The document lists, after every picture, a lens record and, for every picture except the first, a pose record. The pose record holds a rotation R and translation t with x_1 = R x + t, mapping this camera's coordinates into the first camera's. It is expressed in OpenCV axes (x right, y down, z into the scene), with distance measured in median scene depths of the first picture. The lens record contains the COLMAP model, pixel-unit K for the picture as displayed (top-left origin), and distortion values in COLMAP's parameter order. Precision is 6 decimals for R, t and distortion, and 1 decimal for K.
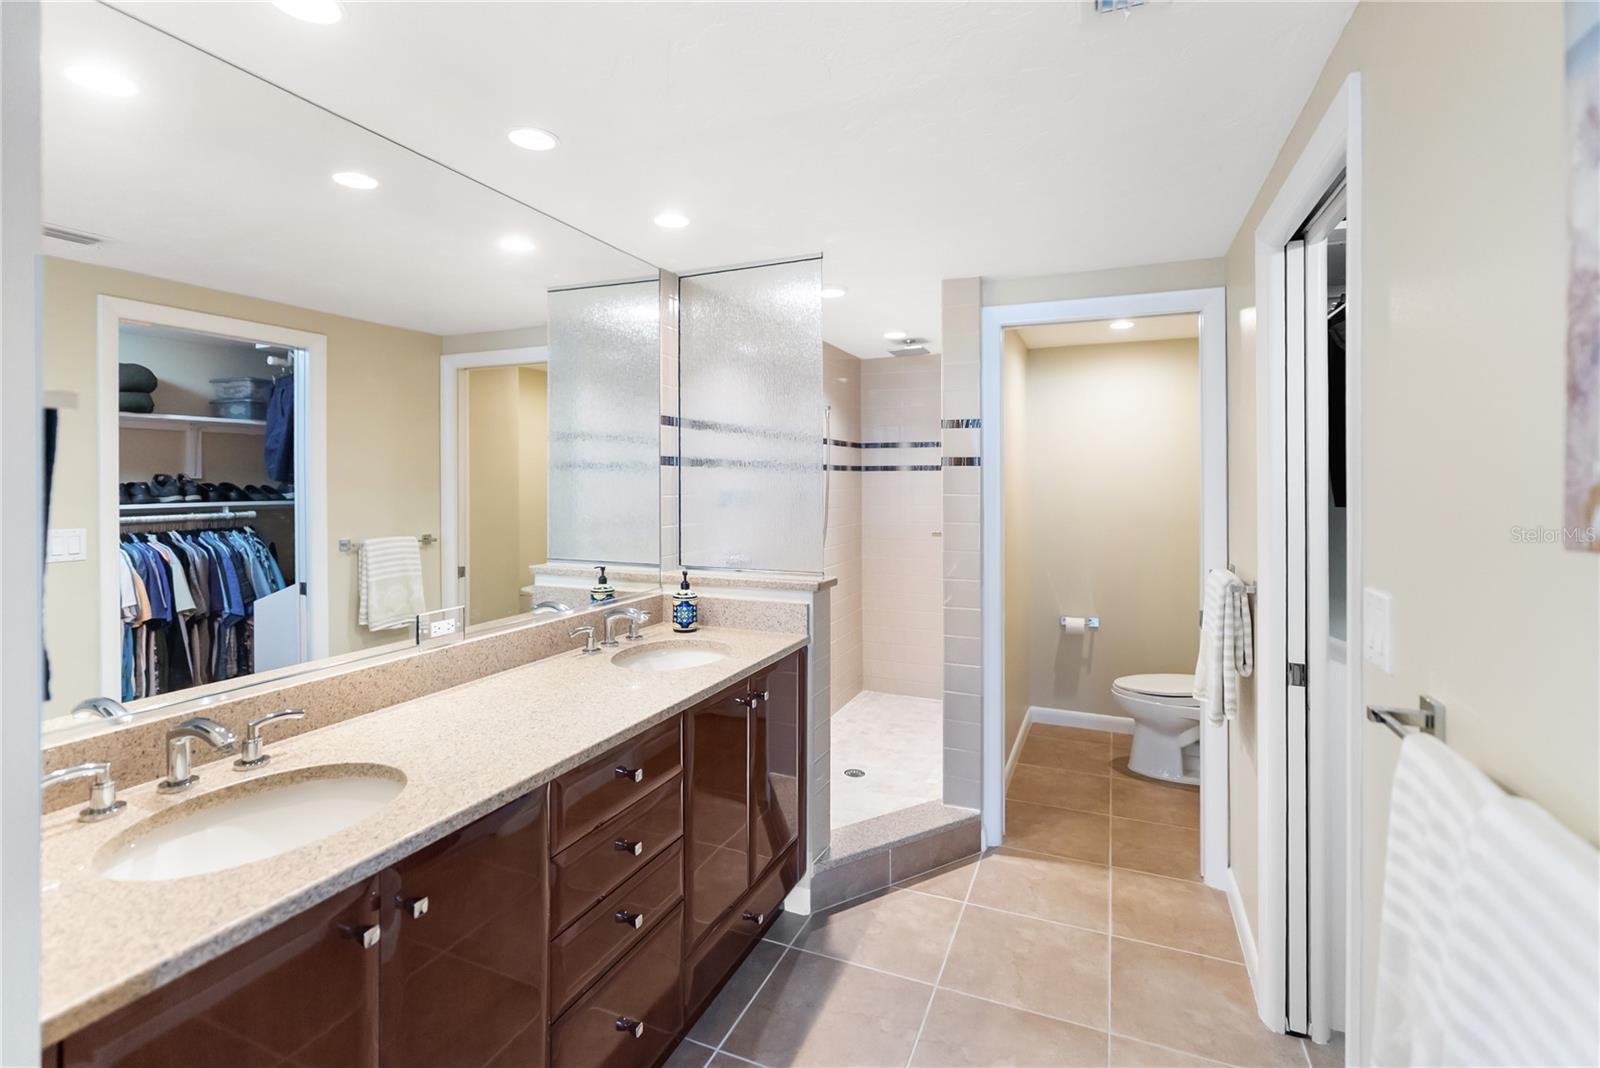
lens RADIAL K [[728.9, 0, 790.8], [0, 728.9, 477.3], [0, 0, 1]] dist [-0.005756, 0.000300]
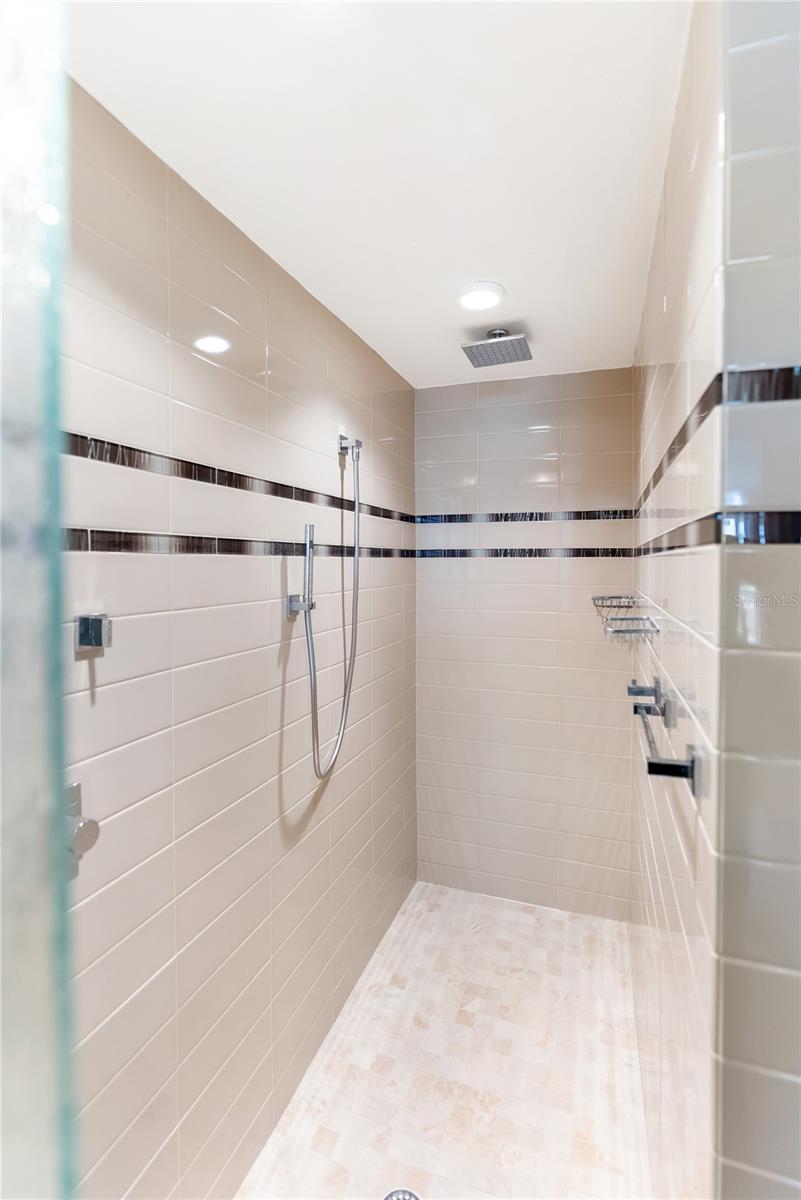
lens RADIAL K [[546.7, 0, 399.7], [0, 546.7, 596.7], [0, 0, 1]] dist [-0.005756, 0.000300]
pose [[0.997135, -0.004632, 0.075500, 0.046507], [-0.000523, 0.997677, 0.068125, -0.006744], [-0.075640, -0.067969, 0.994816, 0.516069]]
